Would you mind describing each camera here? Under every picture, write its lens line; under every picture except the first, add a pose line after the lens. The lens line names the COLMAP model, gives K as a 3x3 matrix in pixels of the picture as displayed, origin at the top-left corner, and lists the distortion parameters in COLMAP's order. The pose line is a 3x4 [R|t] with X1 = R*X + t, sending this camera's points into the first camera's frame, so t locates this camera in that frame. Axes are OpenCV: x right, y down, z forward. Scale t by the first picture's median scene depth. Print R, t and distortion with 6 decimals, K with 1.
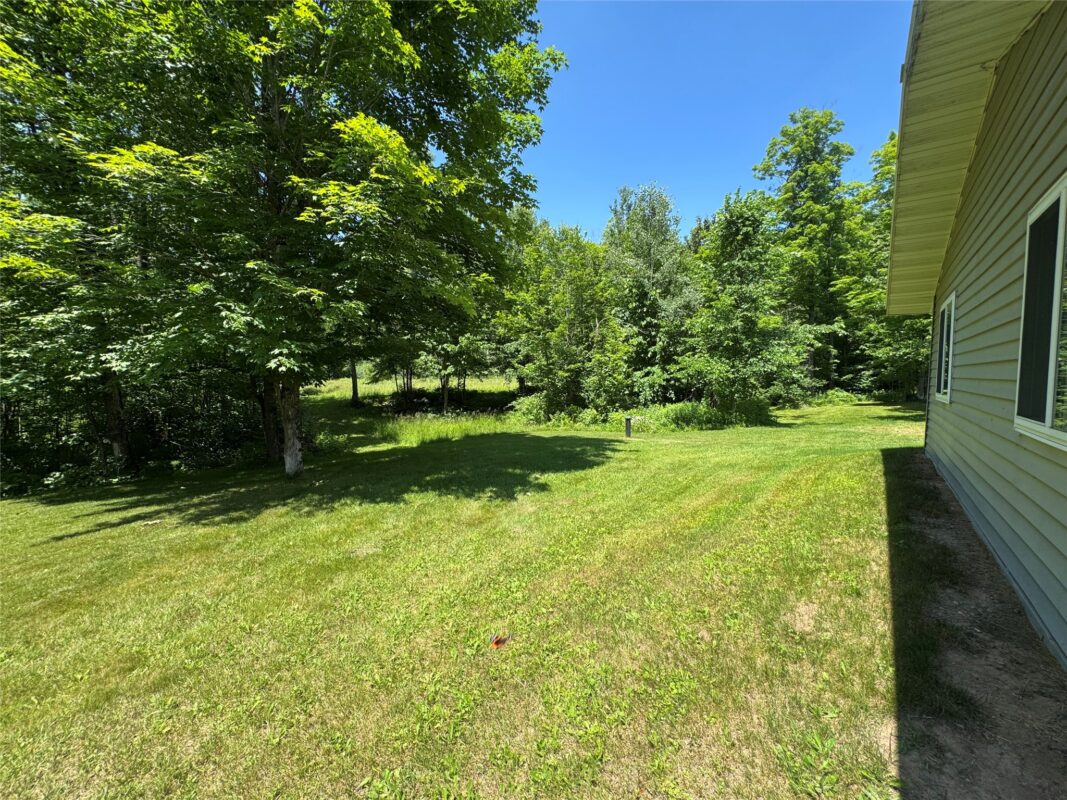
lens RADIAL K [[426.7, 0, 532.2], [0, 426.7, 395.8], [0, 0, 1]] dist [-0.000390, -0.000069]
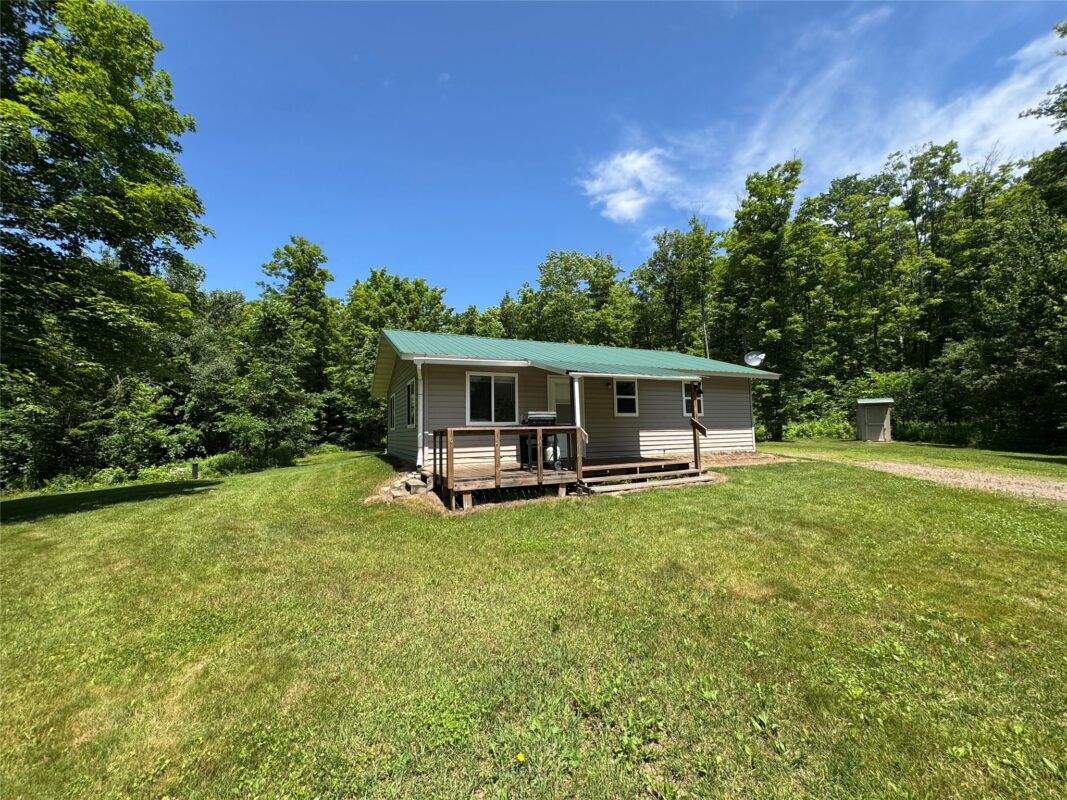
lens RADIAL K [[426.7, 0, 534.0], [0, 426.7, 397.6], [0, 0, 1]] dist [-0.000390, -0.000069]
pose [[0.446809, 0.057655, 0.892769, -0.284902], [0.074174, 0.992098, -0.101192, 0.038806], [-0.891549, 0.111434, 0.439002, -0.269604]]
